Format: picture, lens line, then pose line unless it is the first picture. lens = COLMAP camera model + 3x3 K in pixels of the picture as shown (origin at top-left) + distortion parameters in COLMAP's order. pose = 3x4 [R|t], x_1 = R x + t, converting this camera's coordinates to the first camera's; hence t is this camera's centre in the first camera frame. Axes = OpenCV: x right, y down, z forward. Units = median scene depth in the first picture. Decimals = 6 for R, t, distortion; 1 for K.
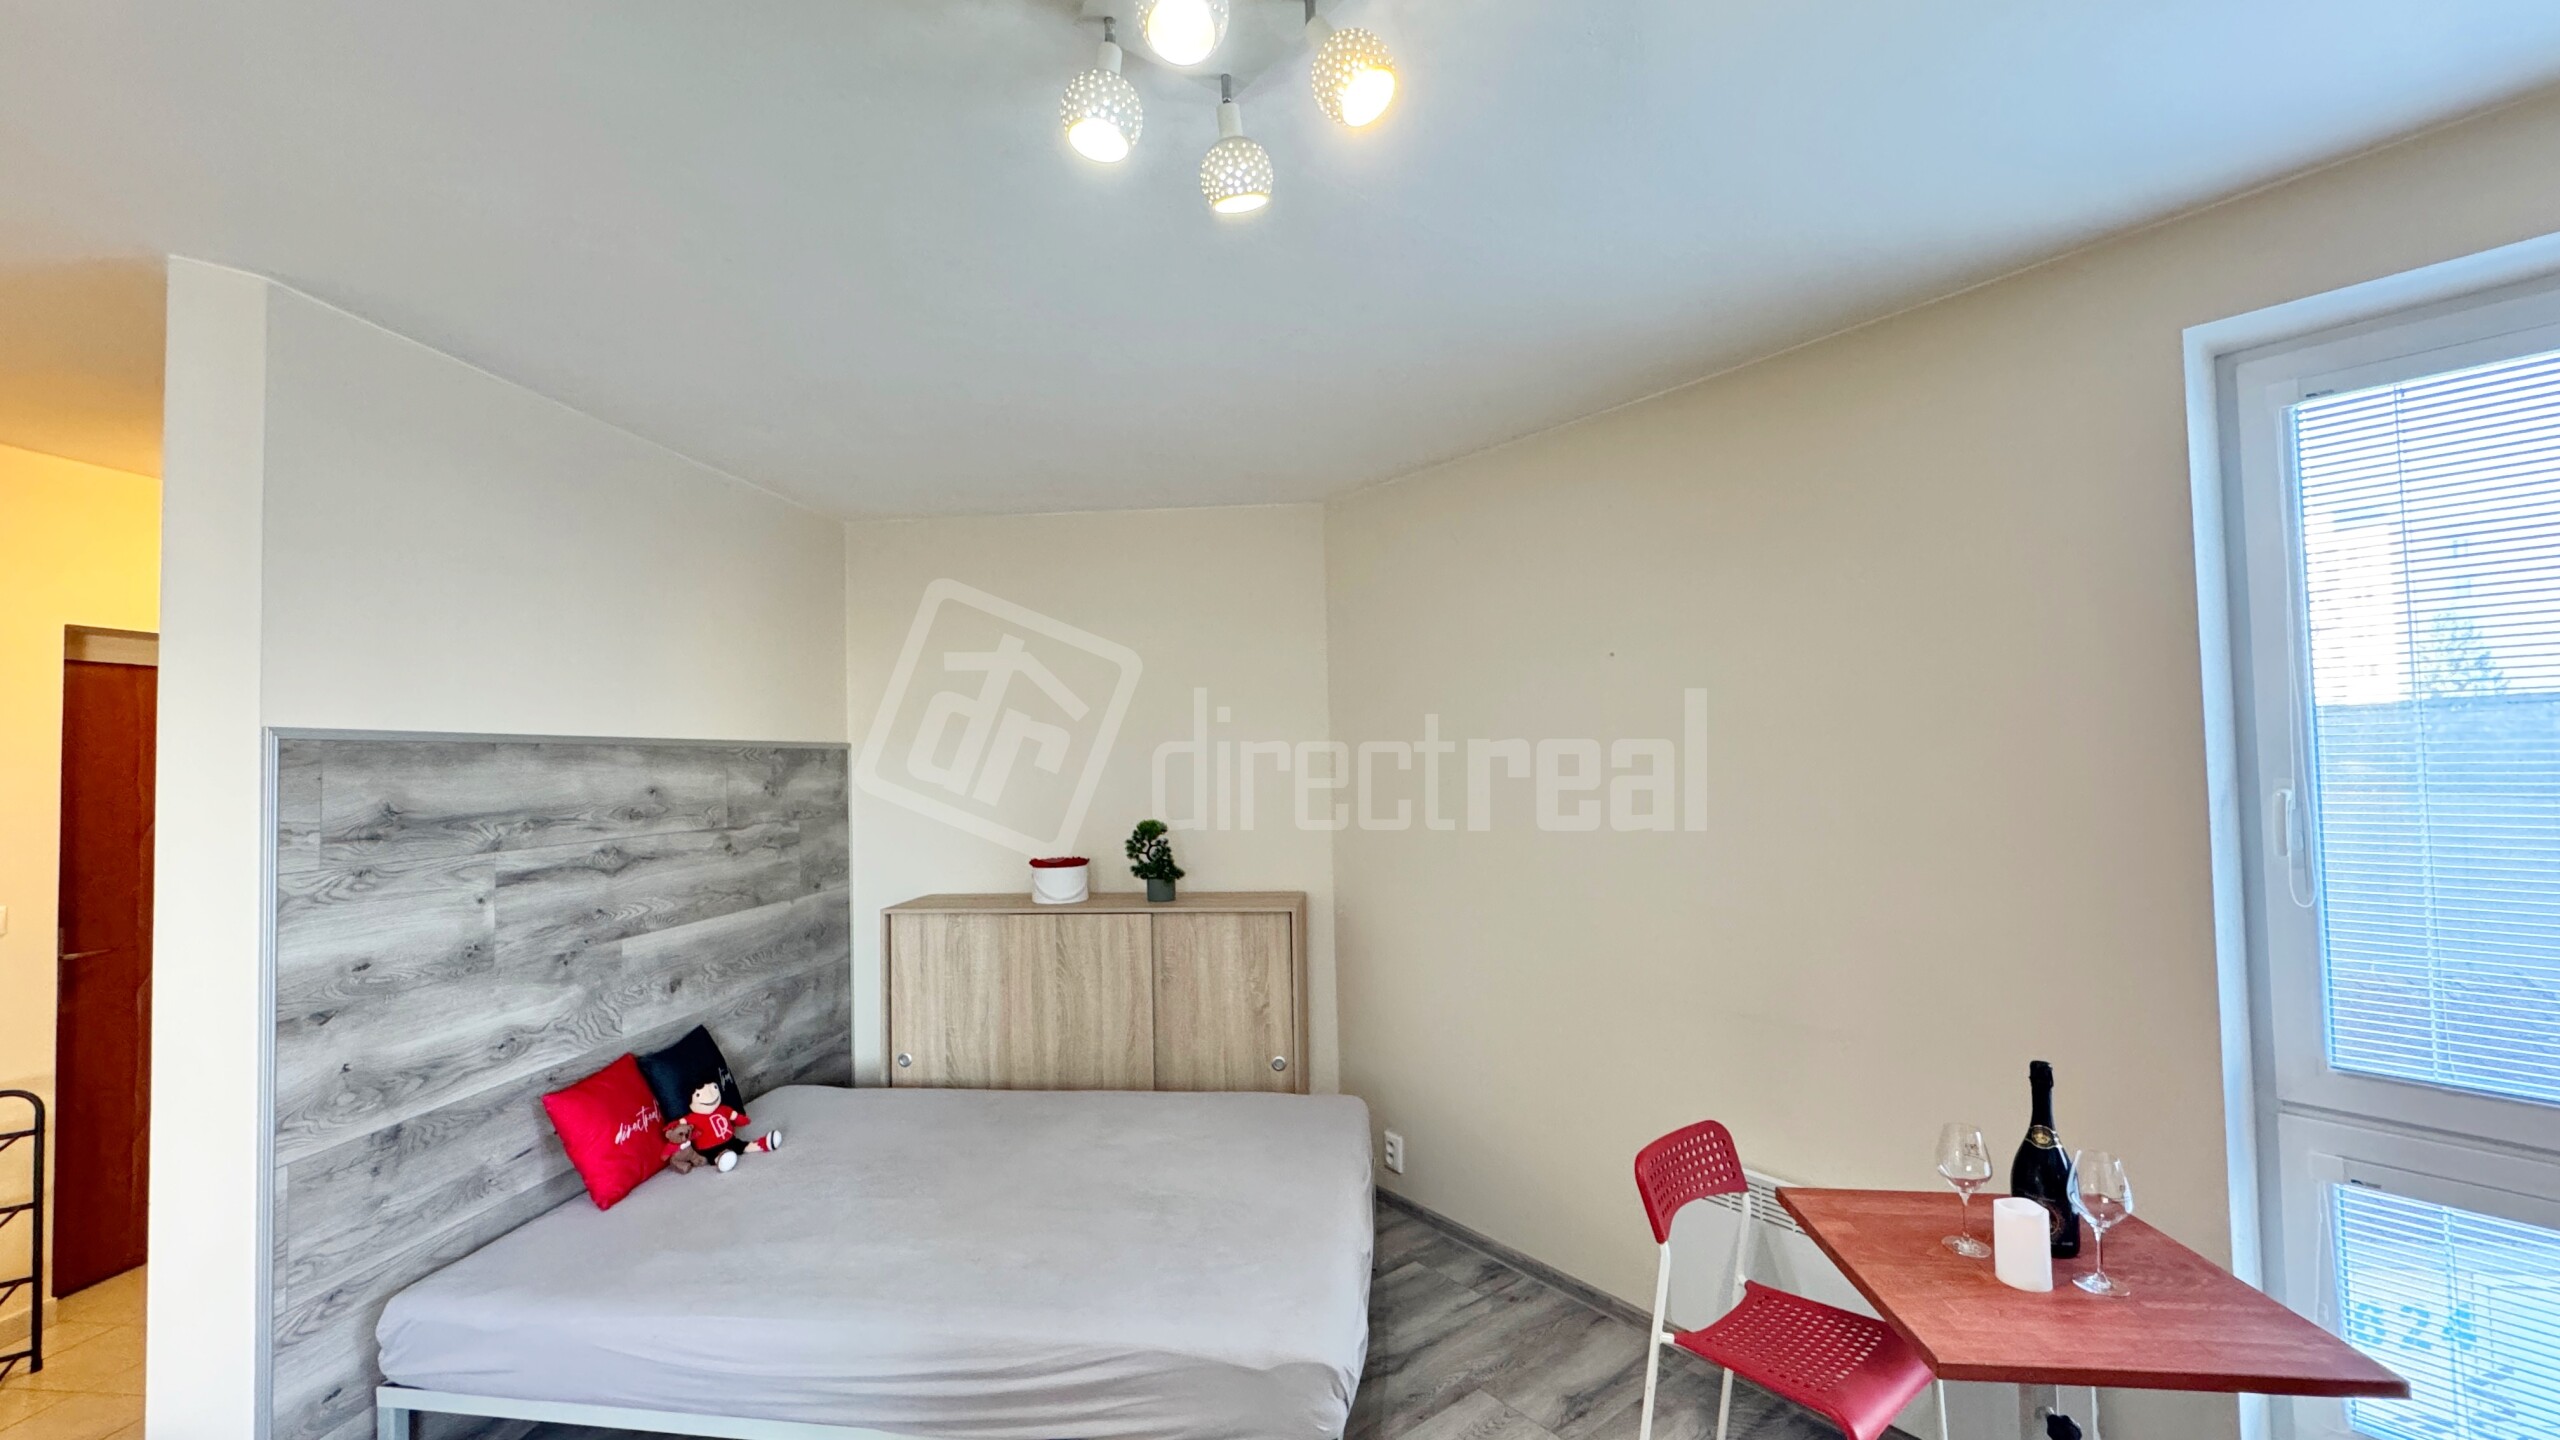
lens RADIAL K [[1021.8, 0, 1278.2], [0, 1021.8, 719.3], [0, 0, 1]] dist [-0.003246, 0.000097]
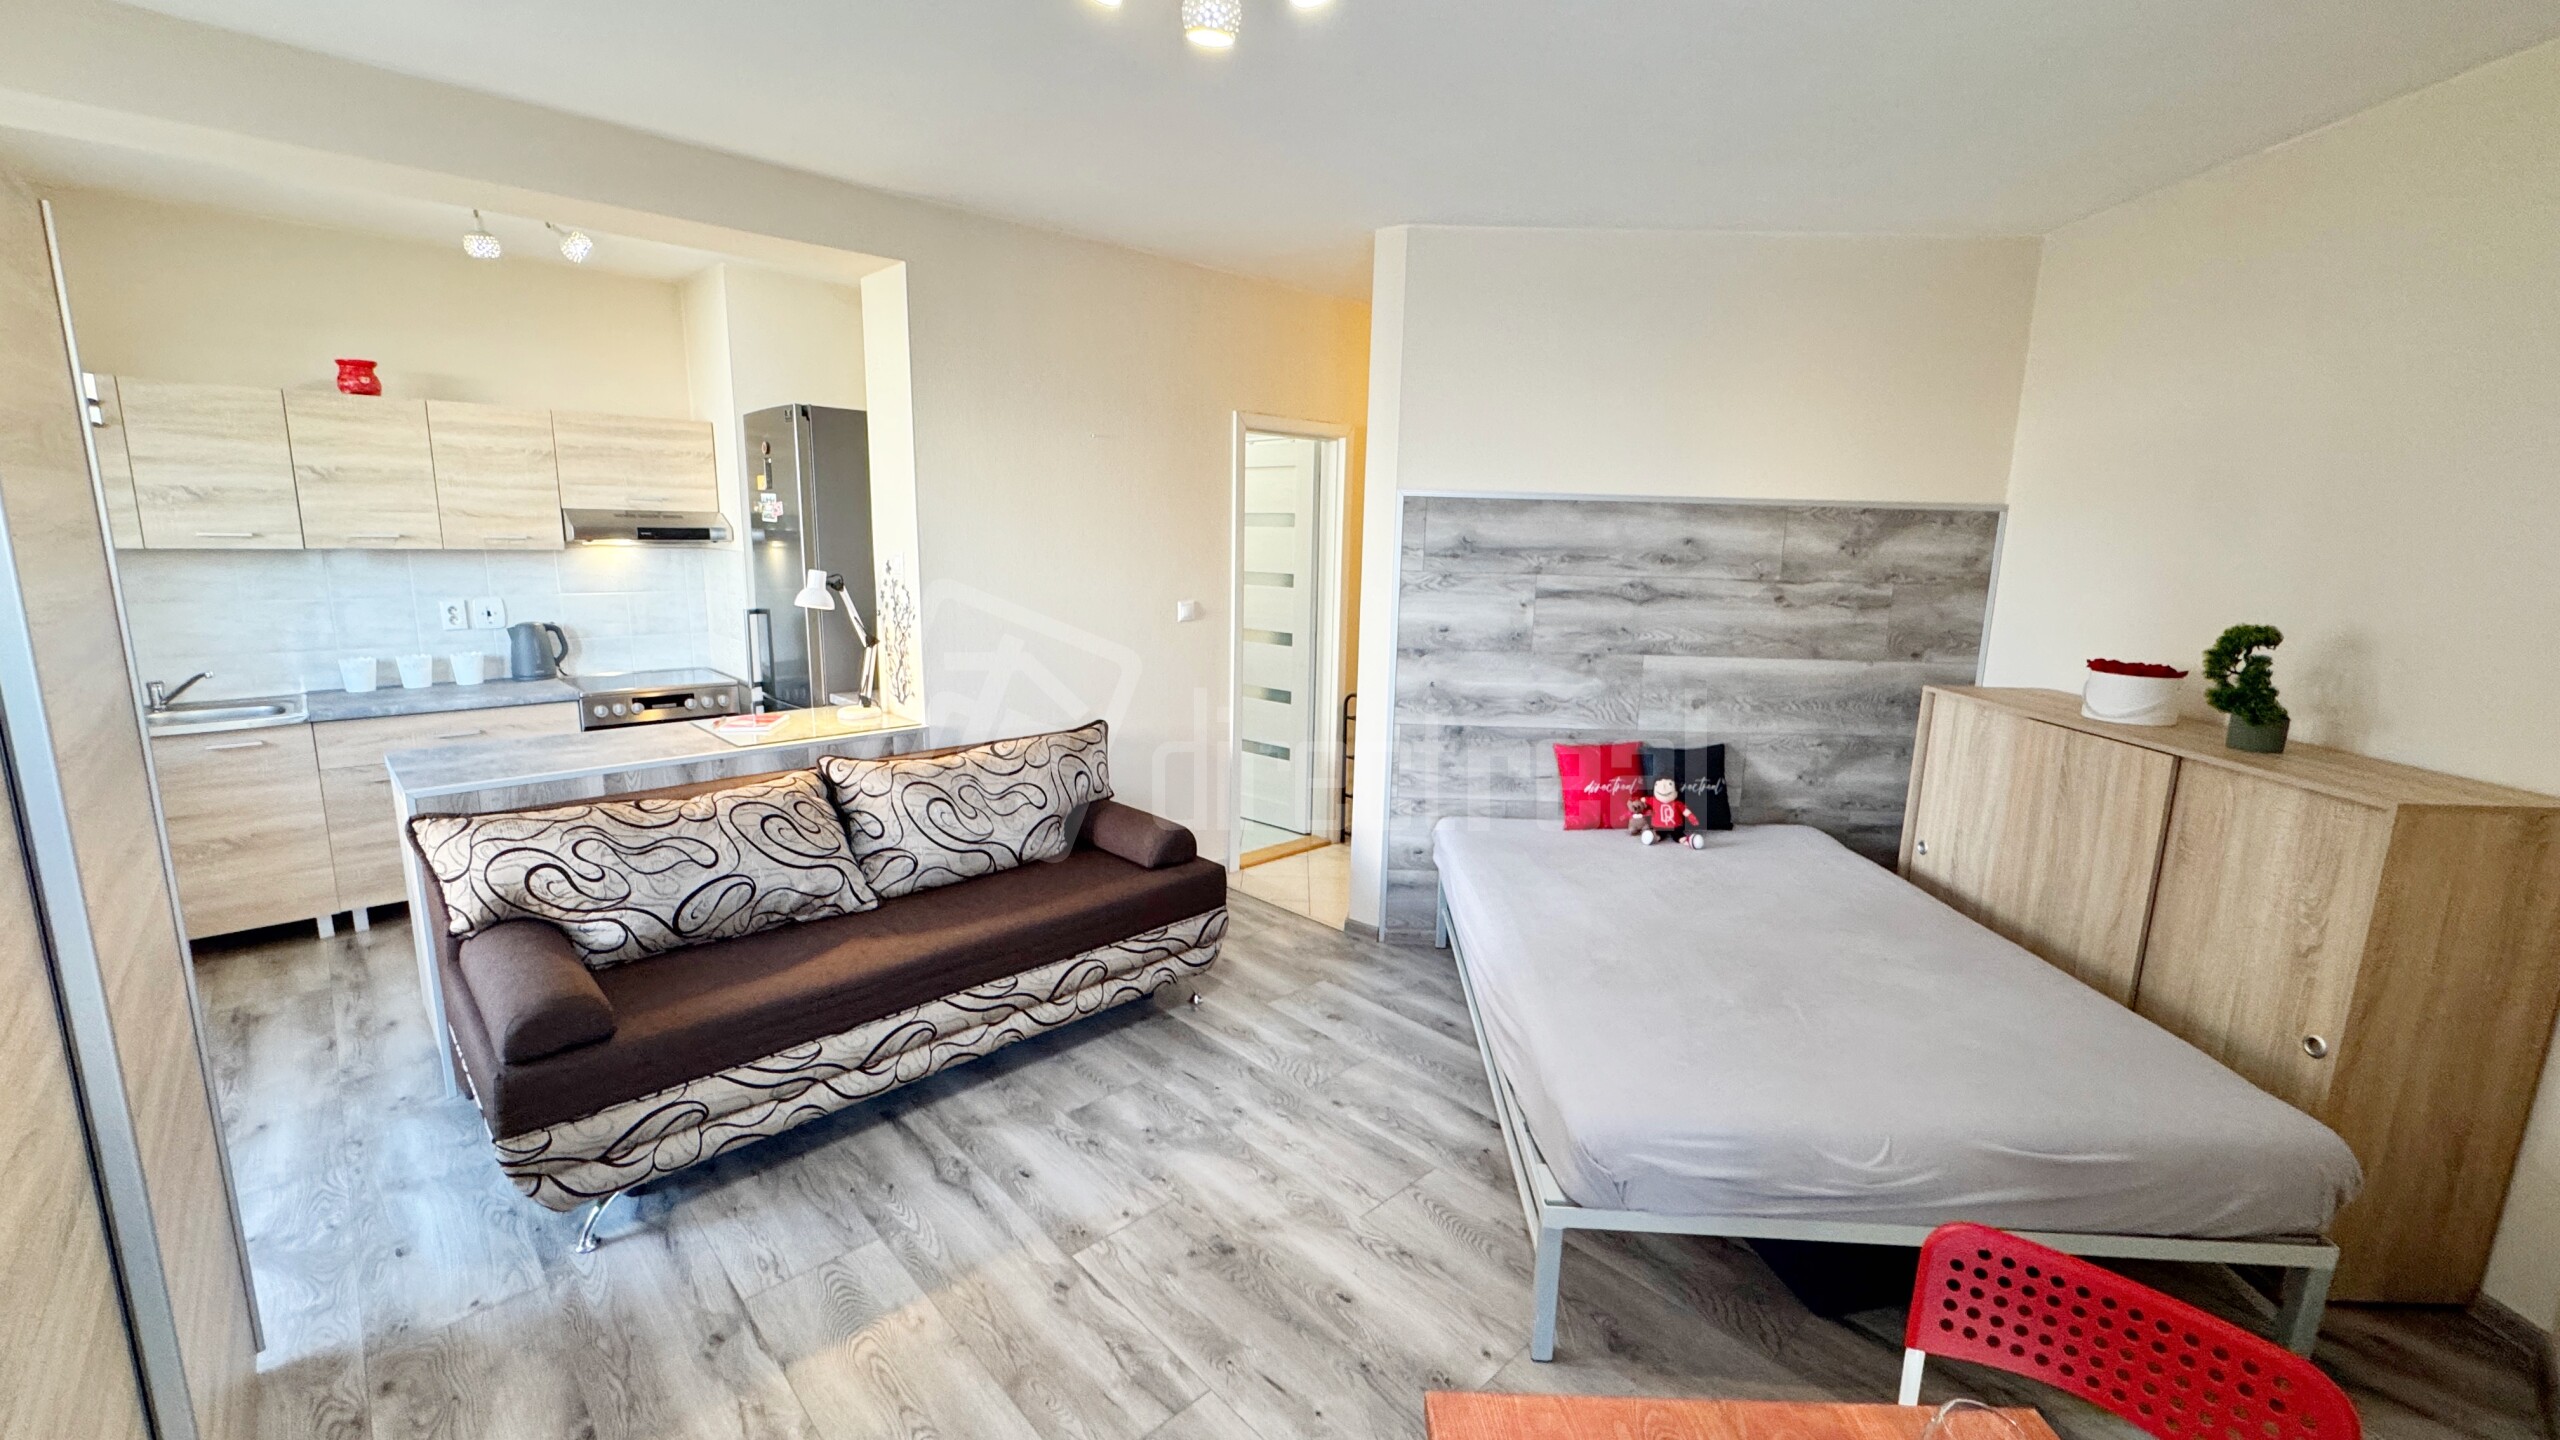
lens RADIAL K [[1021.8, 0, 1278.2], [0, 1021.8, 719.3], [0, 0, 1]] dist [-0.003246, 0.000097]
pose [[0.089785, 0.206148, -0.974393, 0.646422], [0.012399, 0.978037, 0.208062, 0.020547], [0.995884, -0.030763, 0.085257, 0.453153]]
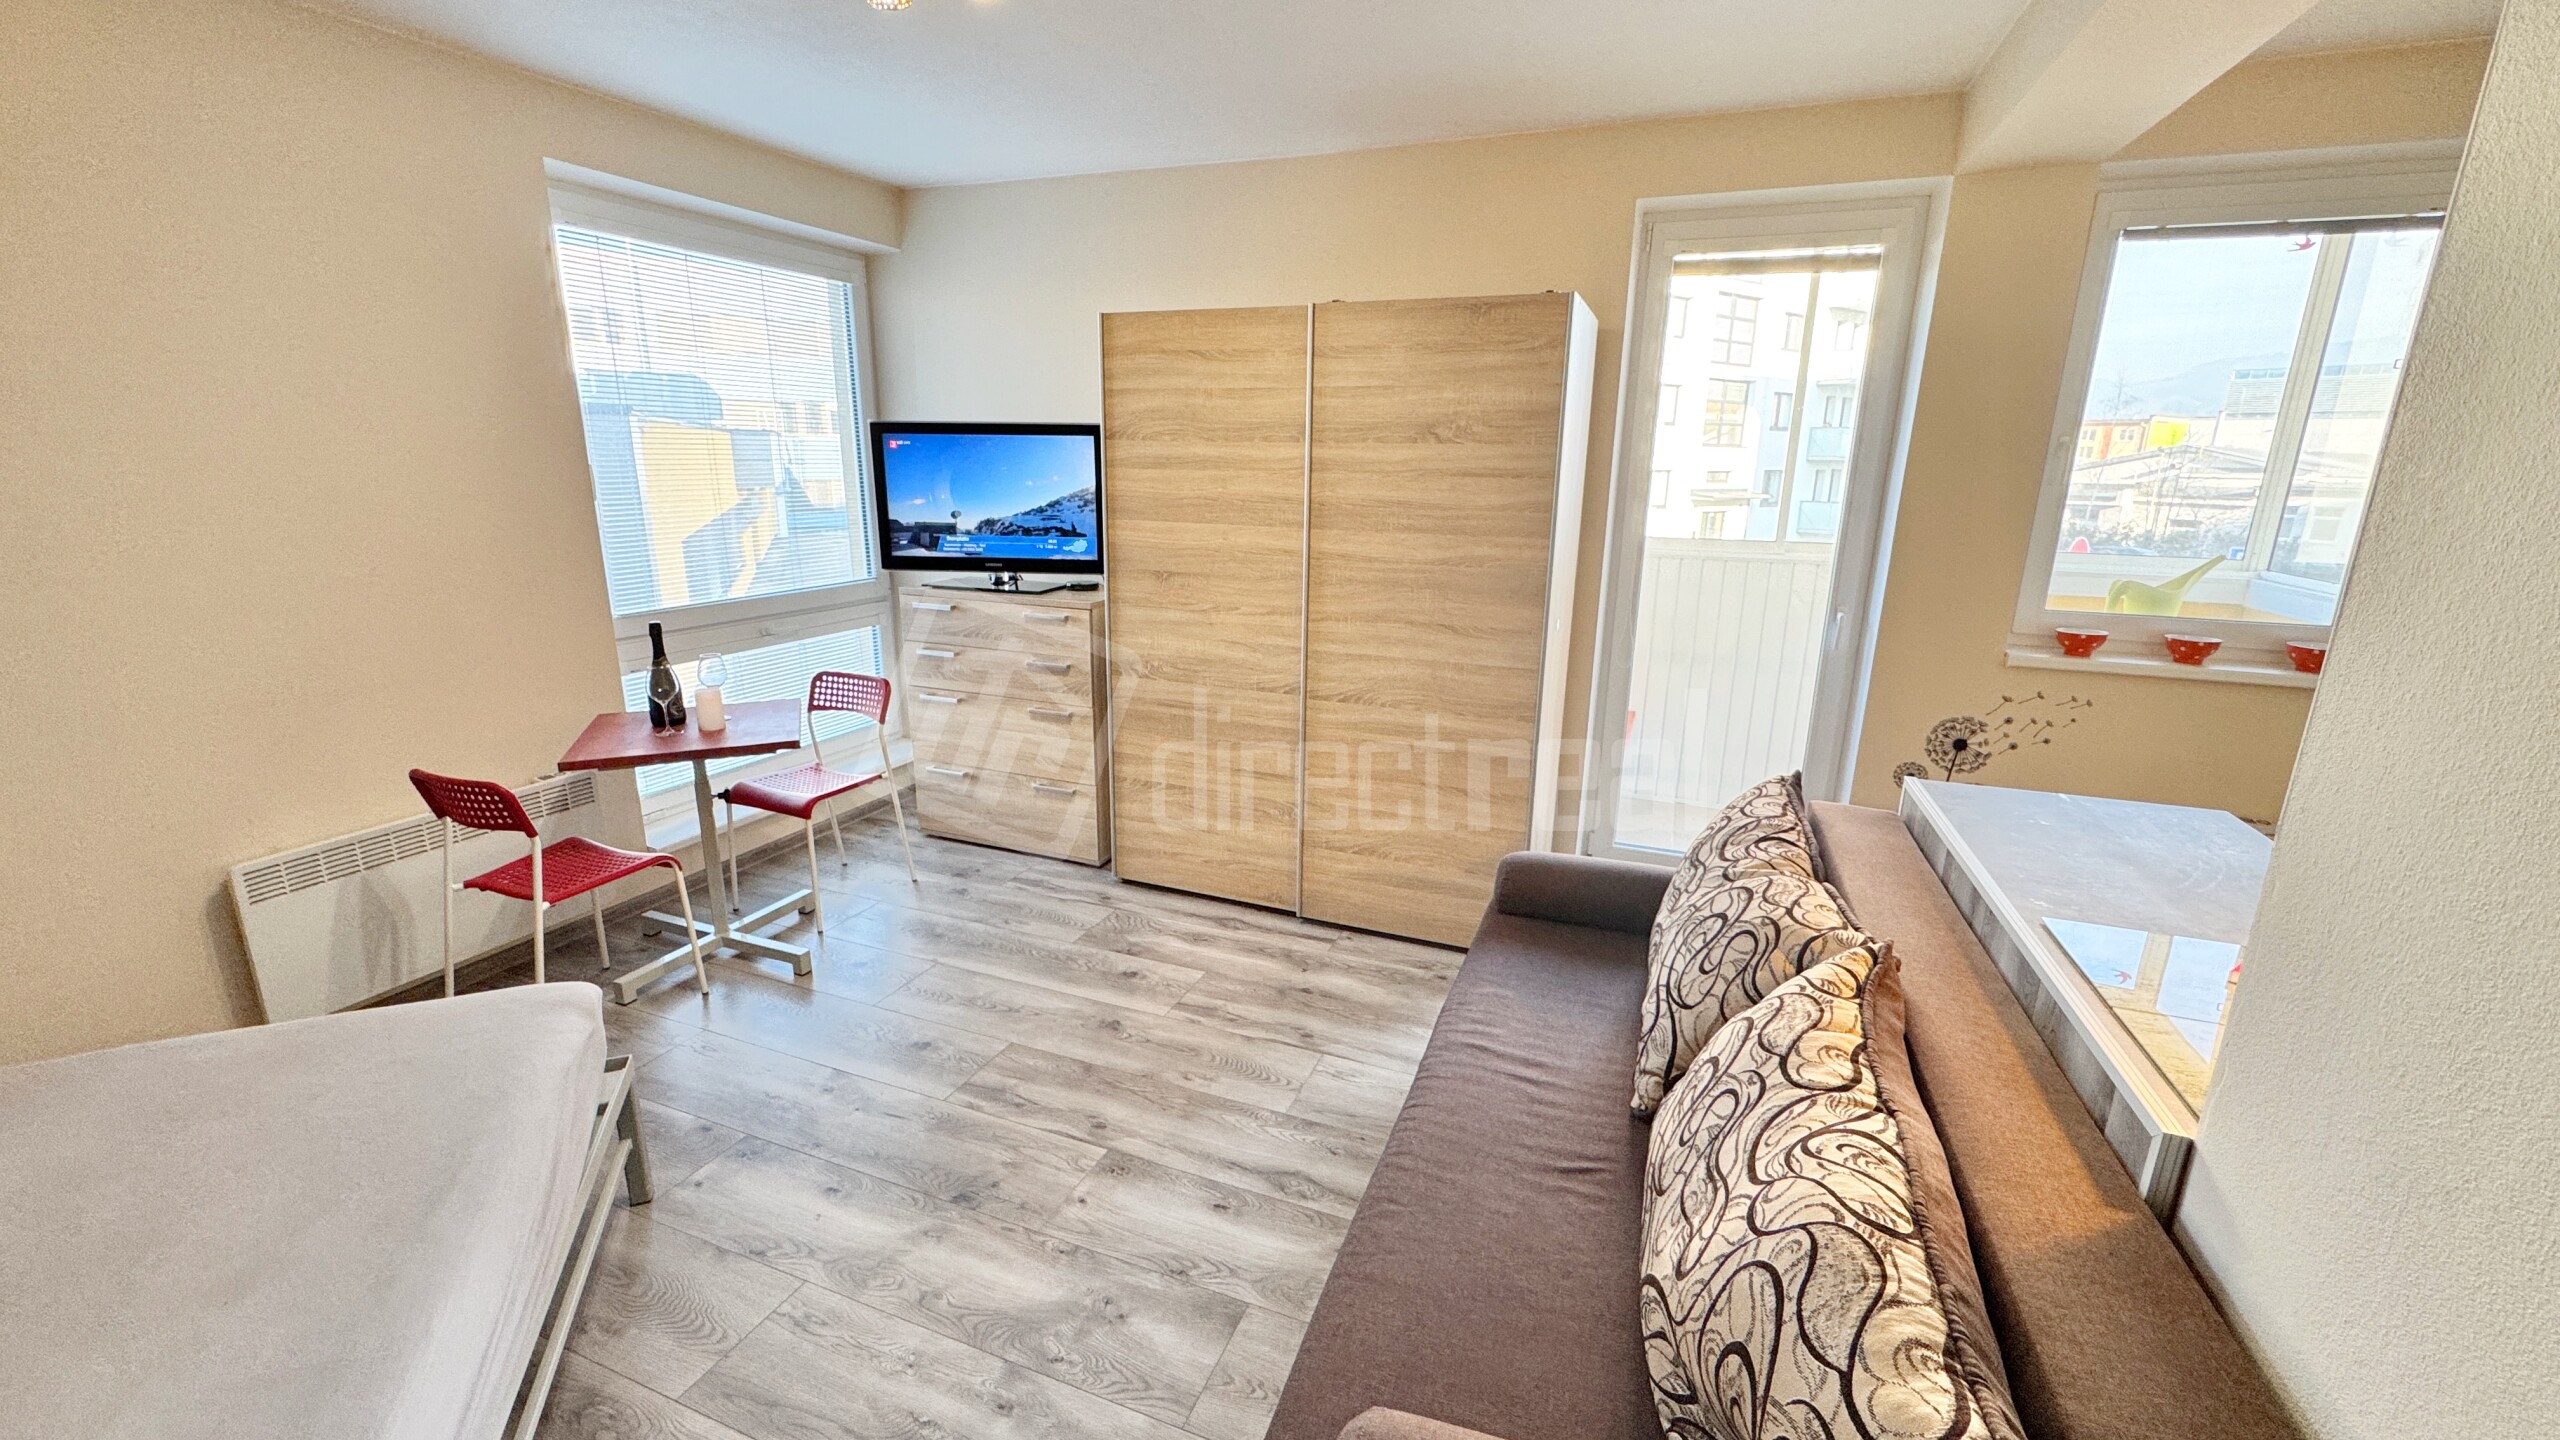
lens RADIAL K [[1019.6, 0, 1278.4], [0, 1019.6, 720.1], [0, 0, 1]] dist [-0.002678, 0.000097]
pose [[-0.497844, -0.204923, 0.842709, -0.833164], [-0.036056, 0.975734, 0.215970, 0.057743], [-0.866517, 0.077134, -0.493152, 0.623377]]
